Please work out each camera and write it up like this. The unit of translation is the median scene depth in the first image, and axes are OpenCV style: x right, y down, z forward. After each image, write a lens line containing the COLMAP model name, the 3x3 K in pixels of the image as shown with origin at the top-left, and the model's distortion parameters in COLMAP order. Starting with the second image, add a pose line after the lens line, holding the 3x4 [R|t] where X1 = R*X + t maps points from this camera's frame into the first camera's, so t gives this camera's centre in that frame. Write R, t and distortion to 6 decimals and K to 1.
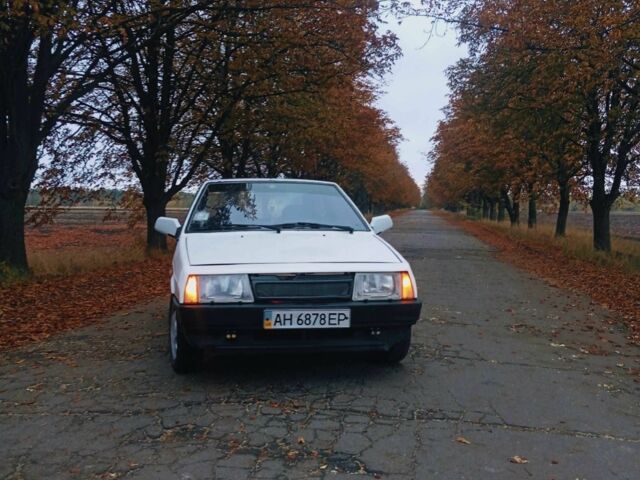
lens RADIAL K [[700.3, 0, 329.8], [0, 700.3, 240.7], [0, 0, 1]] dist [0.074834, -0.033534]
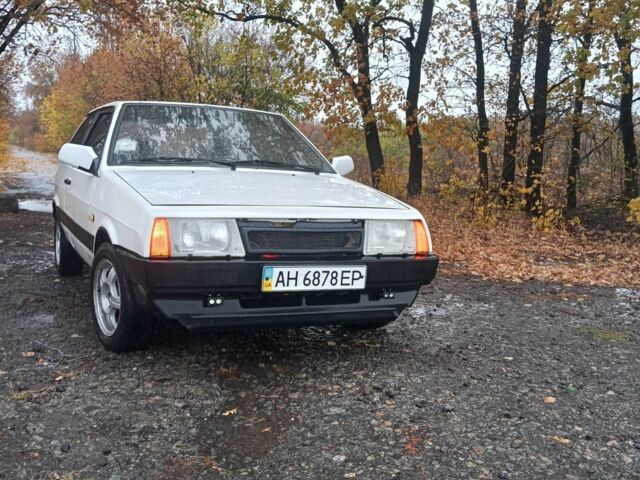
lens RADIAL K [[700.3, 0, 329.8], [0, 700.3, 240.7], [0, 0, 1]] dist [0.074834, -0.033534]
pose [[0.963680, 0.009728, 0.266881, -0.220223], [-0.023908, 0.998466, 0.049936, 0.031889], [-0.265986, -0.054503, 0.962435, 0.258020]]
